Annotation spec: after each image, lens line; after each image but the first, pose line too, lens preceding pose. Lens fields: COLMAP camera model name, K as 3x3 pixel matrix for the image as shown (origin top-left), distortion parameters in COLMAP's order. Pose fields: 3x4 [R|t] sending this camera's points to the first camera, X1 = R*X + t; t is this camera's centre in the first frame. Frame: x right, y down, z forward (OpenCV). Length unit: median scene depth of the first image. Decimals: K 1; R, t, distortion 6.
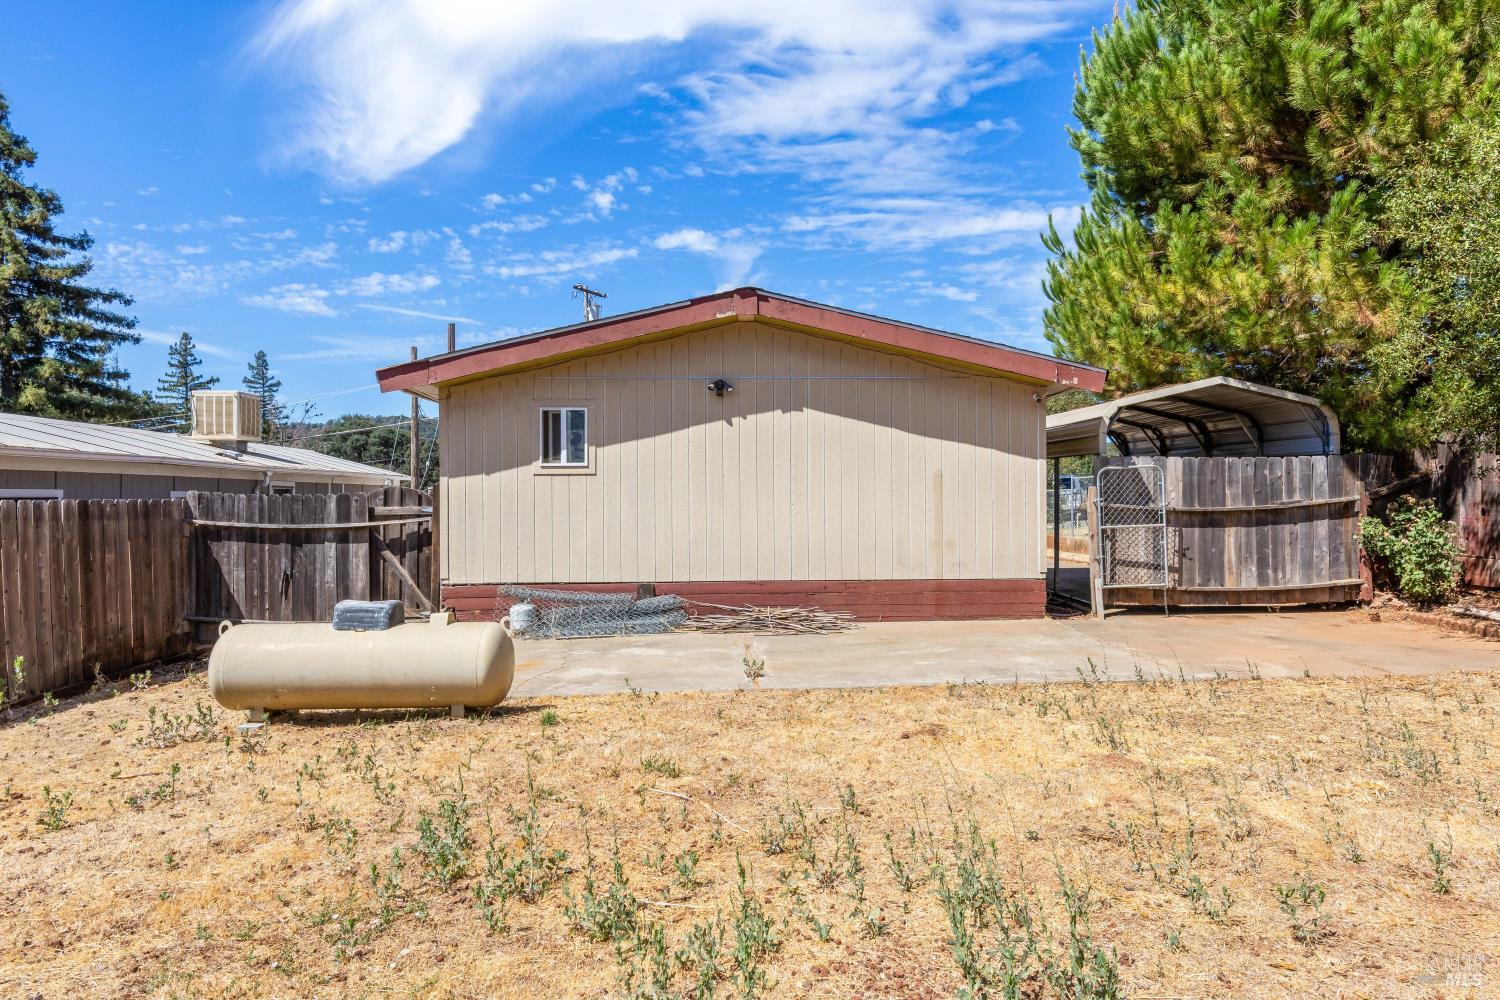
lens RADIAL K [[1006.0, 0, 754.5], [0, 1006.0, 510.9], [0, 0, 1]] dist [-0.032036, -0.008767]
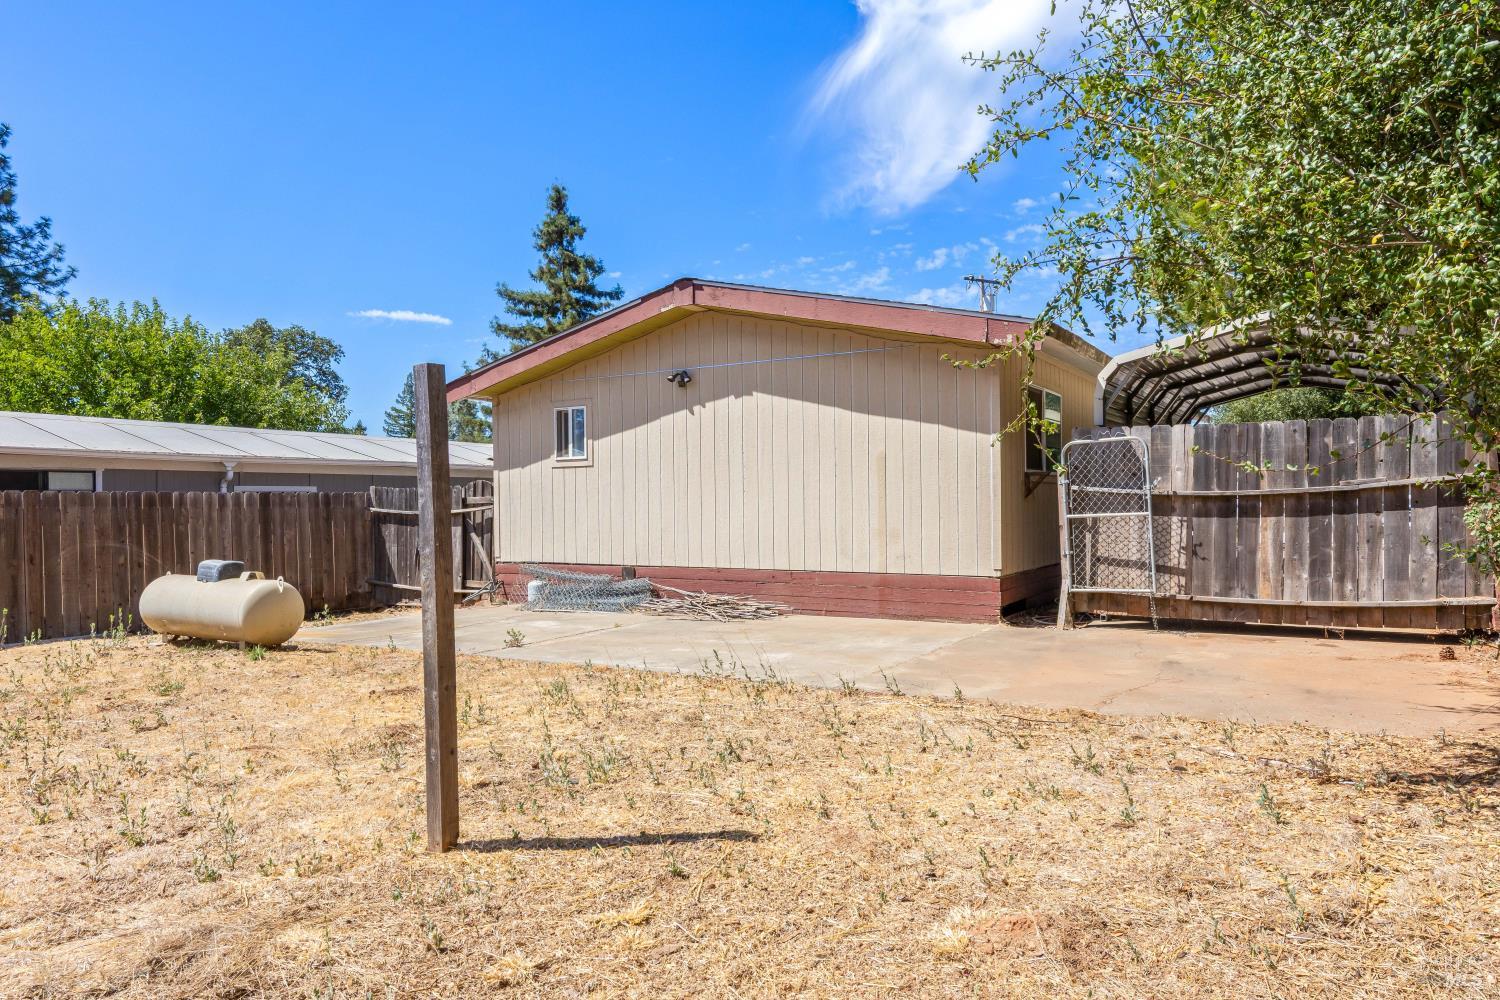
lens RADIAL K [[974.2, 0, 753.2], [0, 974.2, 509.3], [0, 0, 1]] dist [-0.016728, -0.004453]
pose [[0.835814, 0.001044, -0.549011, 0.556070], [-0.001449, 0.999999, -0.000303, 0.011291], [0.549010, 0.001048, 0.835815, 0.201027]]
